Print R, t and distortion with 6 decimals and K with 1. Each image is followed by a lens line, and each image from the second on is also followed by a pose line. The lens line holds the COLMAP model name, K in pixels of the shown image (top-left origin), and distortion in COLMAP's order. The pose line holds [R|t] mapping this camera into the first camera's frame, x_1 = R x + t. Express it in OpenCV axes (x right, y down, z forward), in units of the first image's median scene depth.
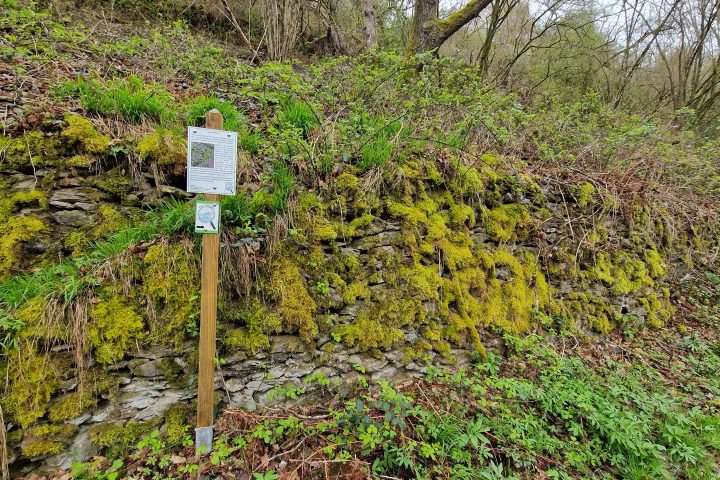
lens RADIAL K [[347.3, 0, 360.0], [0, 347.3, 240.0], [0, 0, 1]] dist [0.001091, -0.000380]
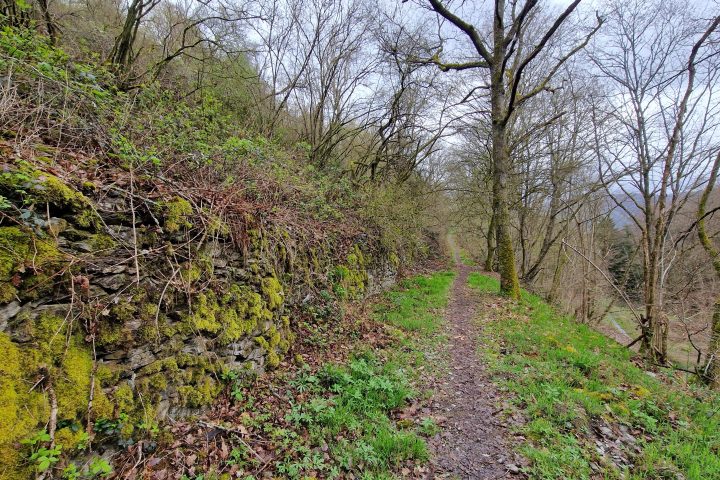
lens RADIAL K [[347.3, 0, 360.0], [0, 347.3, 240.0], [0, 0, 1]] dist [0.001091, -0.000380]
pose [[0.661868, -0.012284, 0.749520, 0.341358], [0.053452, 0.998094, -0.030843, -0.034503], [-0.747712, 0.060477, 0.661263, 0.230456]]
